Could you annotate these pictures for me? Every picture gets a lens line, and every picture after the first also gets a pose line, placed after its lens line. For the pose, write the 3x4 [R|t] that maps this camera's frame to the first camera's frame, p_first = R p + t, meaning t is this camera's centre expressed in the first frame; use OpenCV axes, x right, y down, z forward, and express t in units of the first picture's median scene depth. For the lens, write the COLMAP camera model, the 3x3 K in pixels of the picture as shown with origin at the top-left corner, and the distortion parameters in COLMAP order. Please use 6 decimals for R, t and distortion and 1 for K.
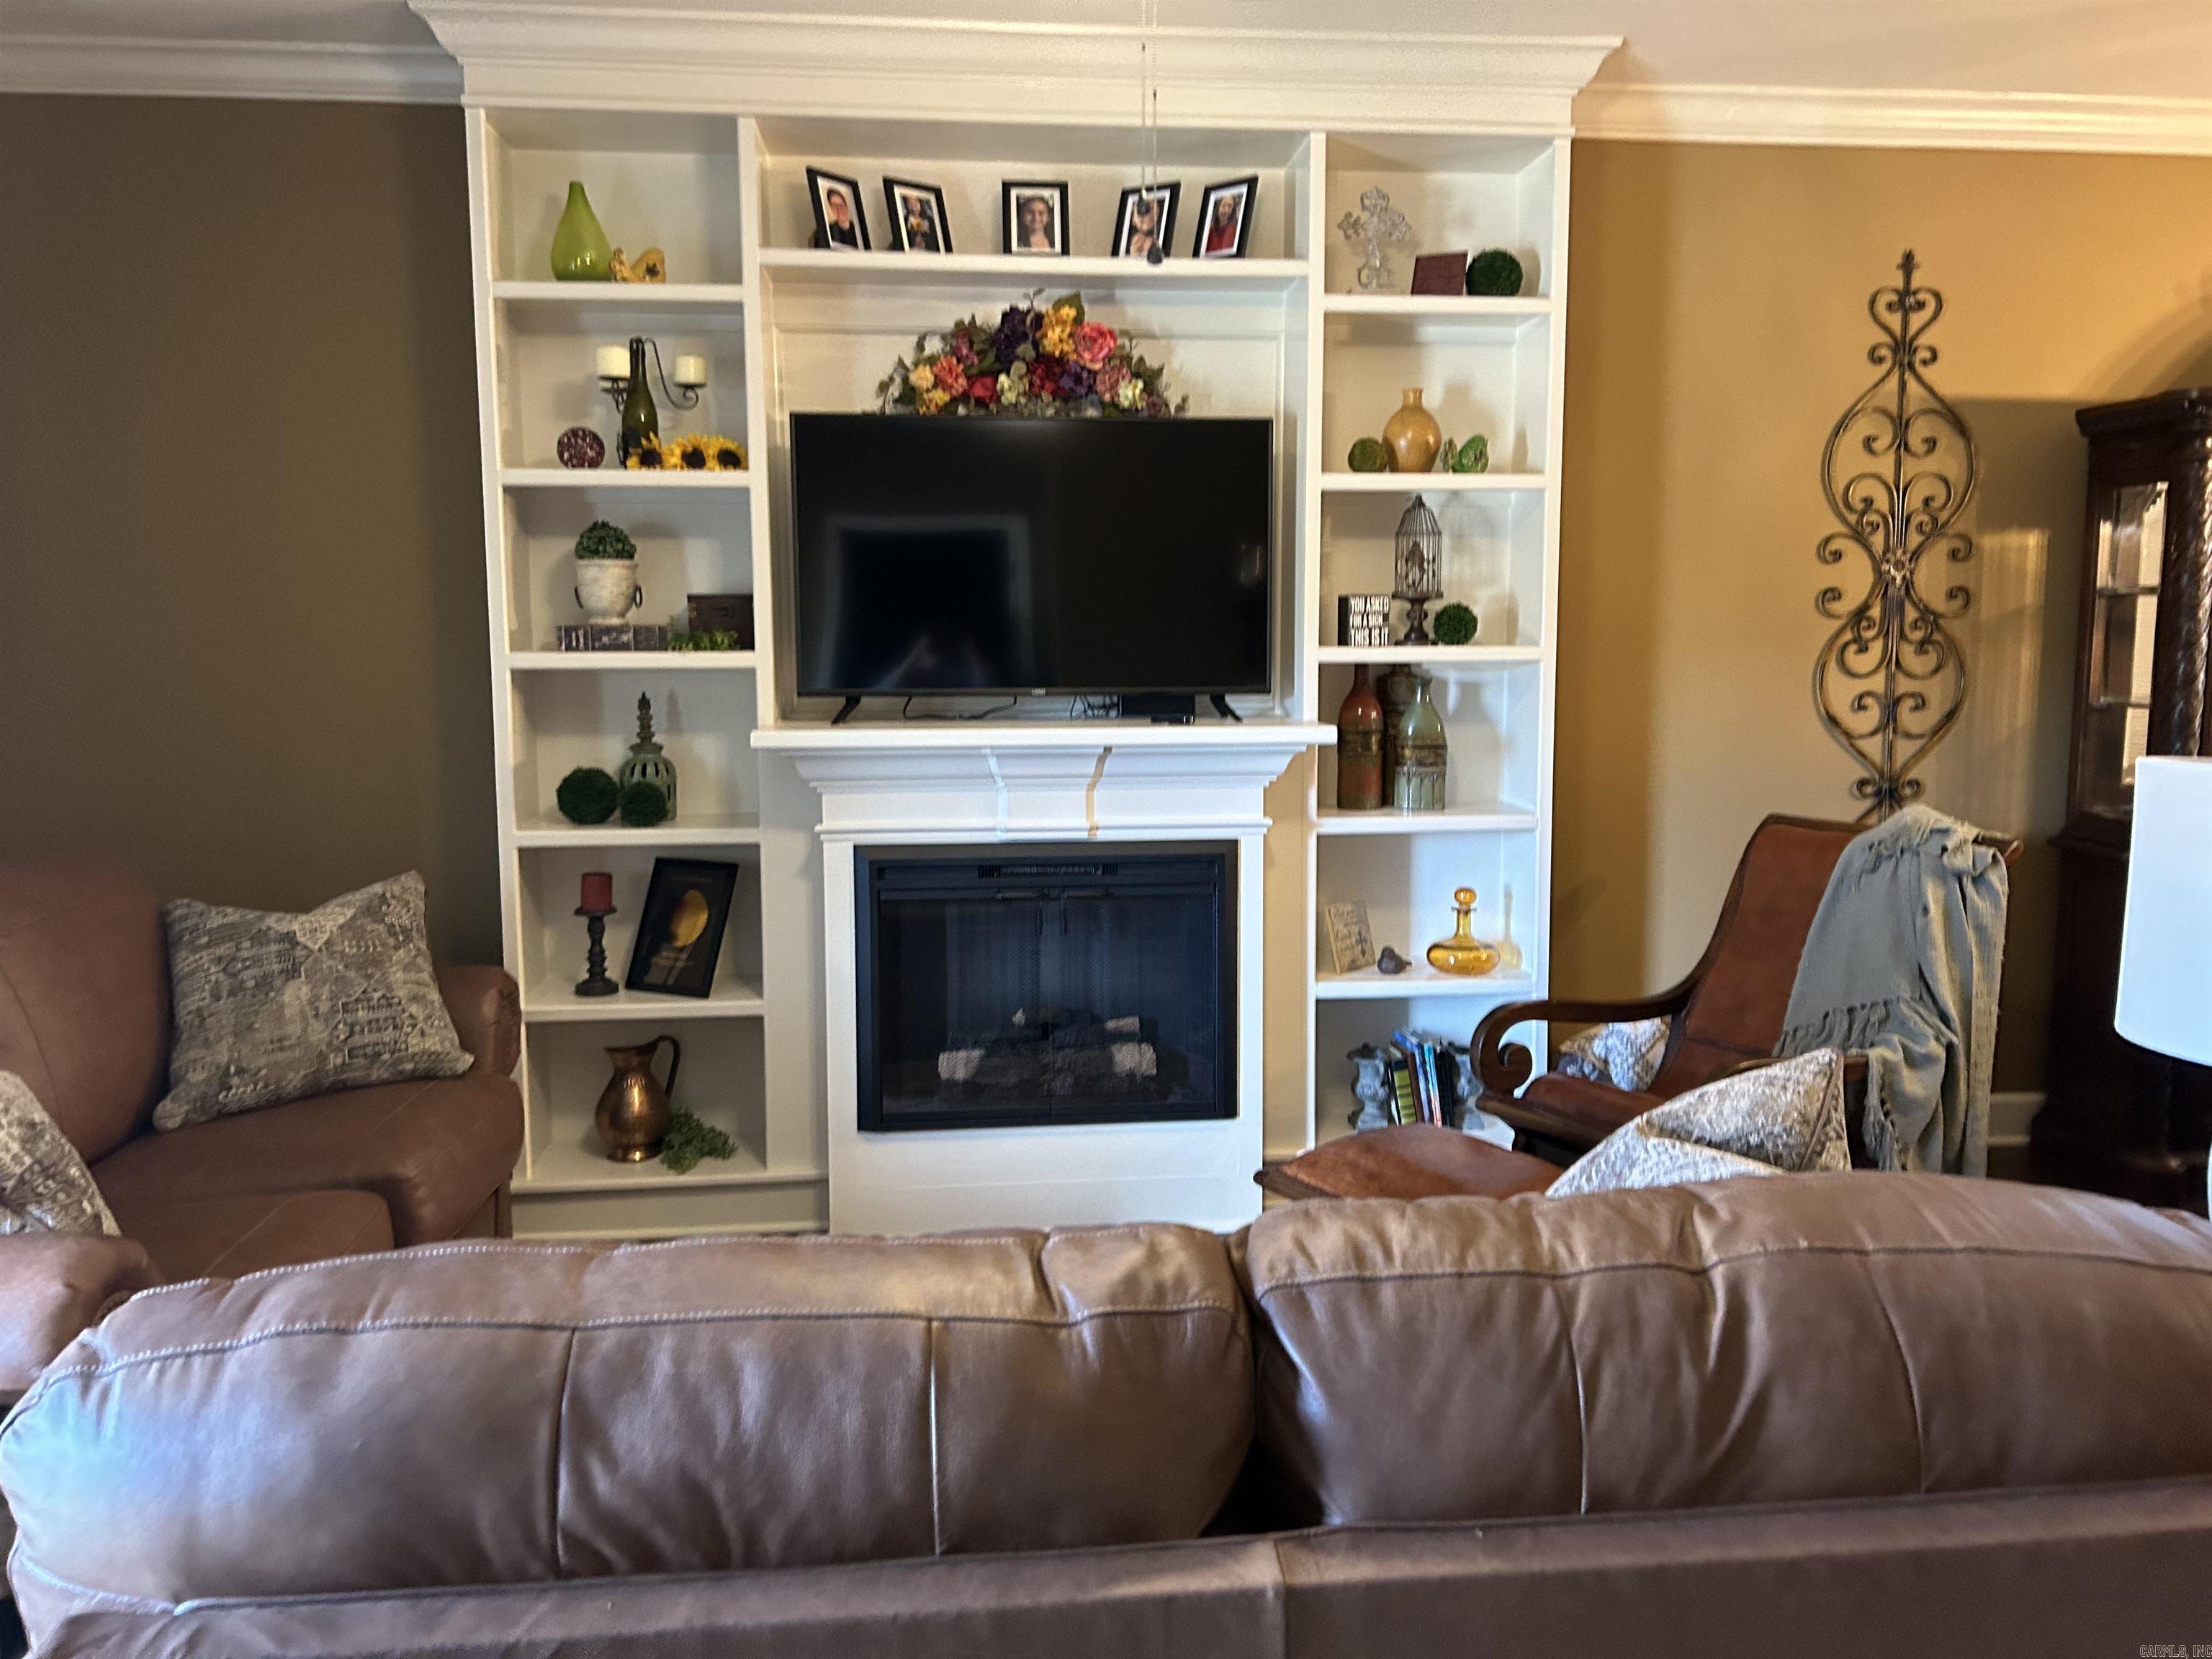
lens RADIAL K [[1658.2, 0, 1125.8], [0, 1658.2, 808.6], [0, 0, 1]] dist [0.038027, -0.039356]
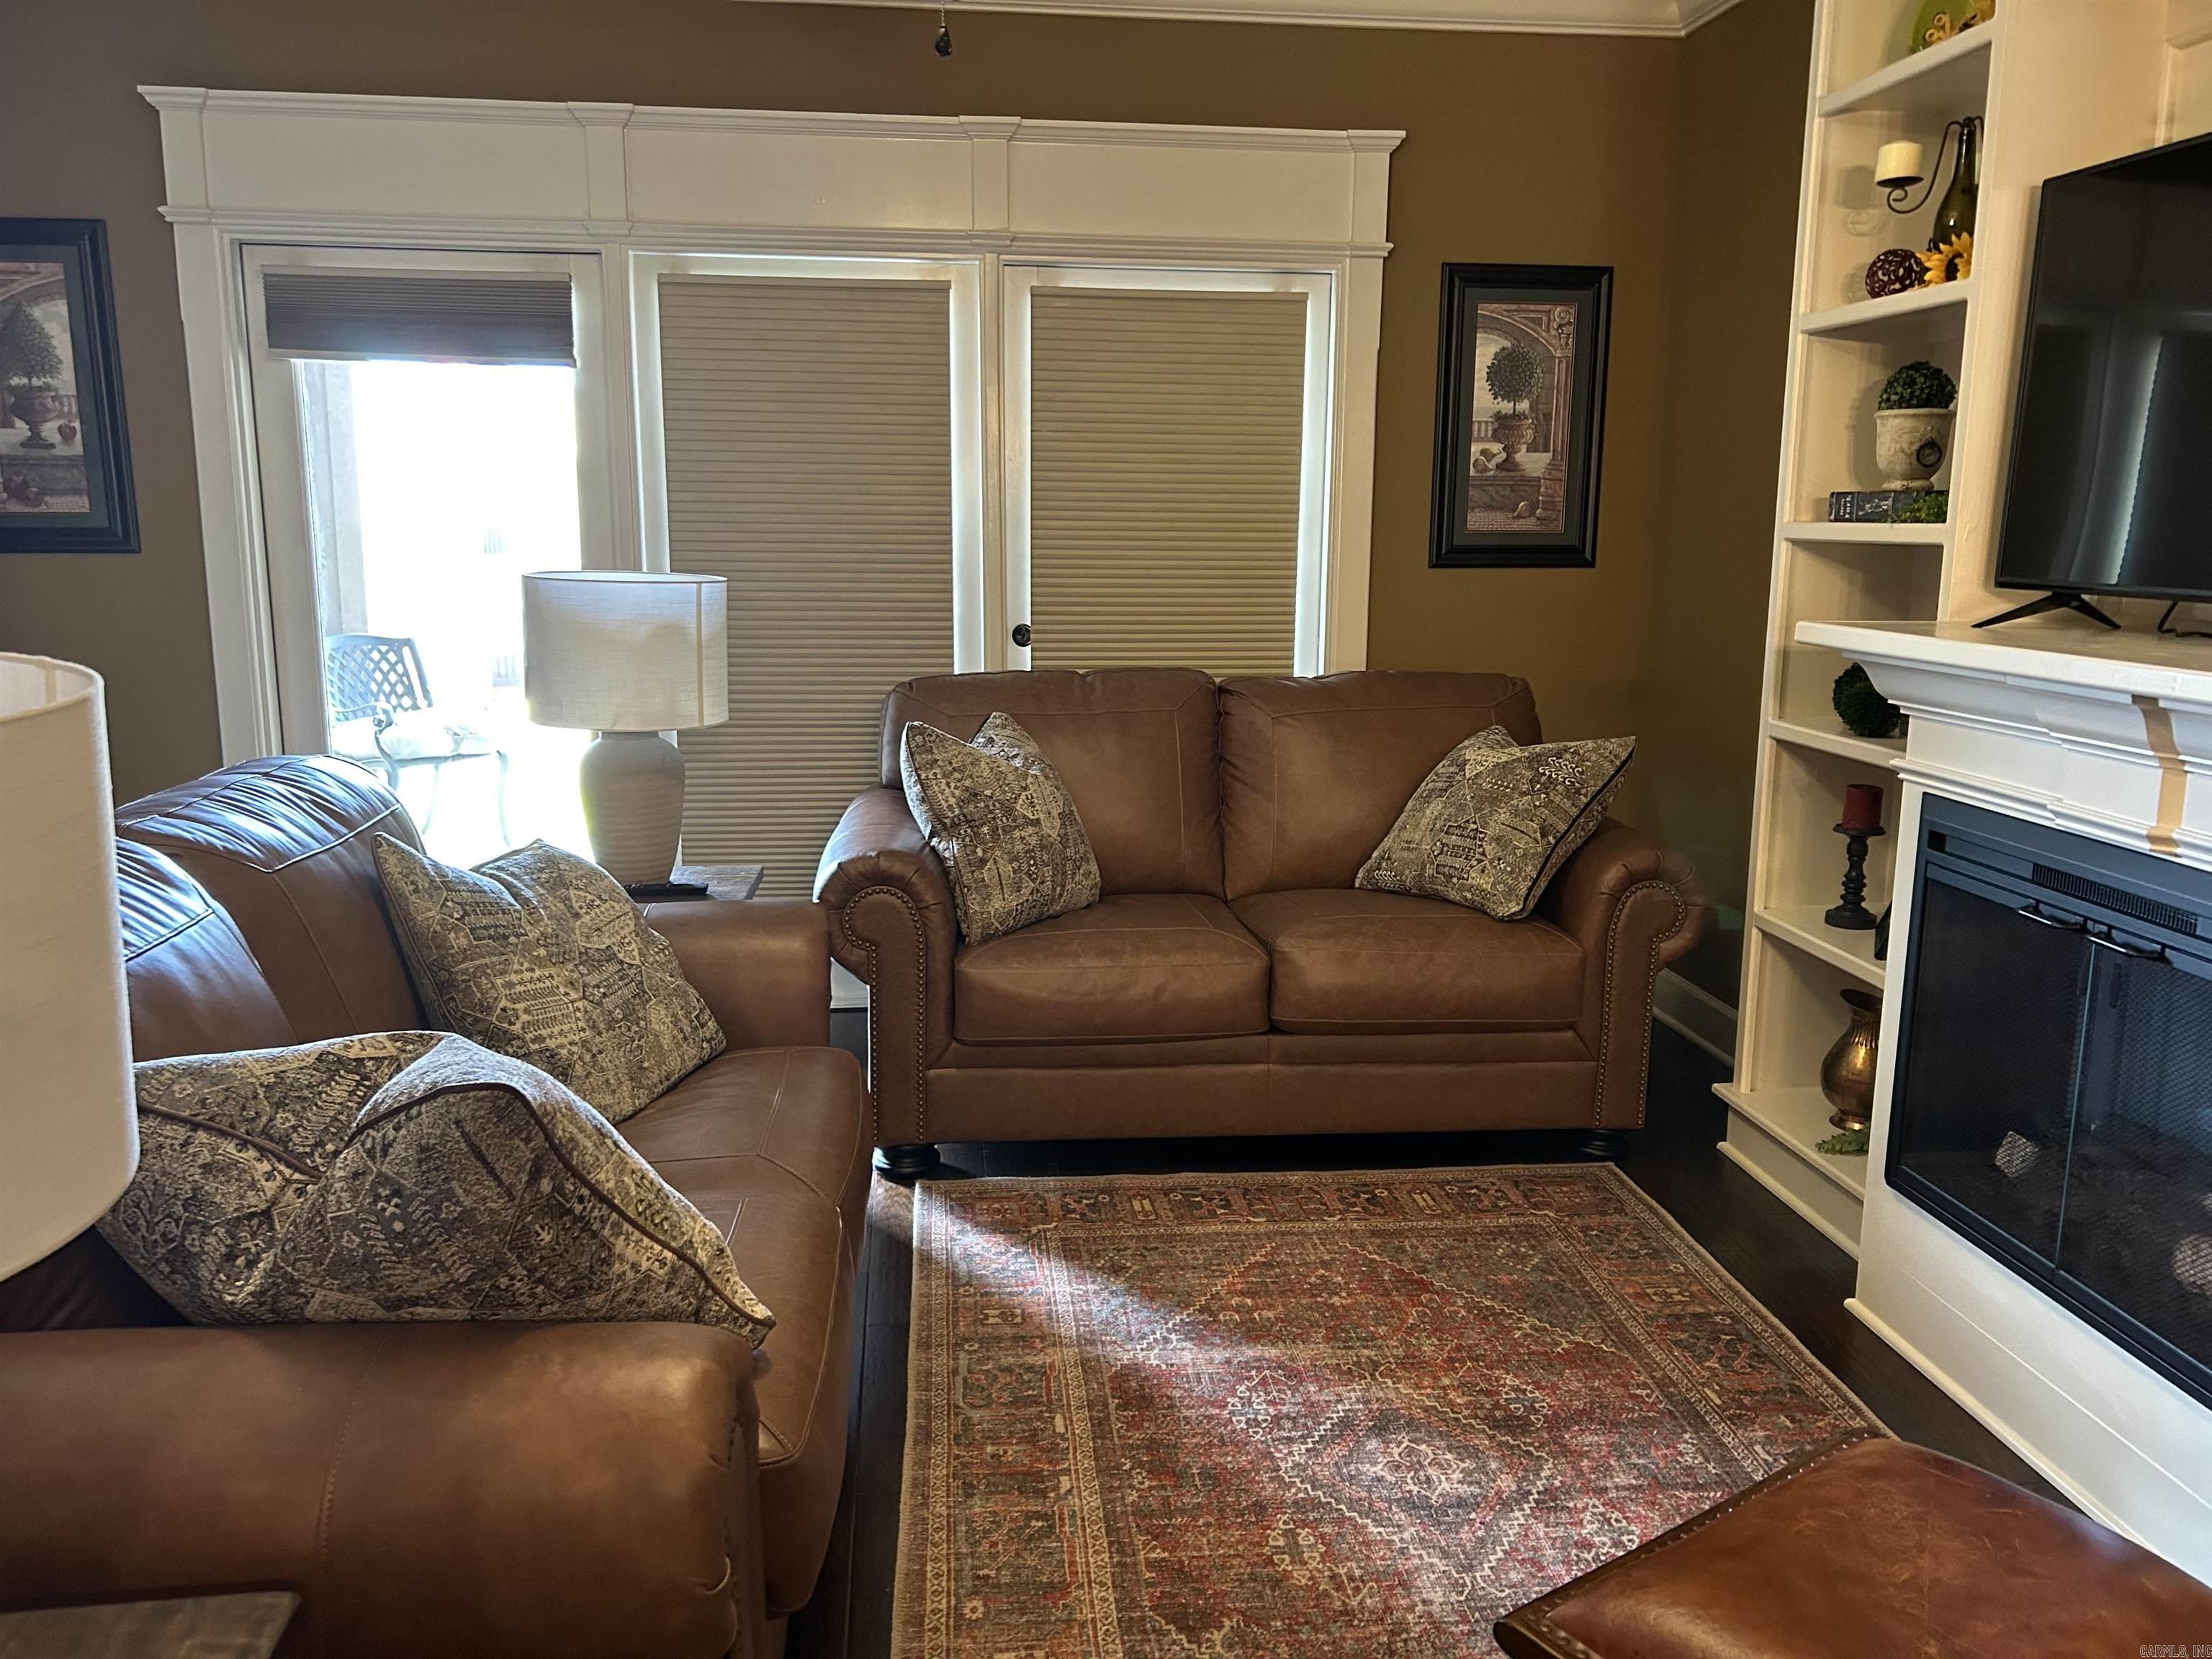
lens RADIAL K [[1658.2, 0, 1125.8], [0, 1658.2, 808.6], [0, 0, 1]] dist [0.038027, -0.039356]
pose [[0.018458, 0.178670, -0.983736, 0.531536], [-0.123374, 0.976791, 0.175094, -0.054651], [0.992189, 0.118136, 0.040073, 0.614636]]
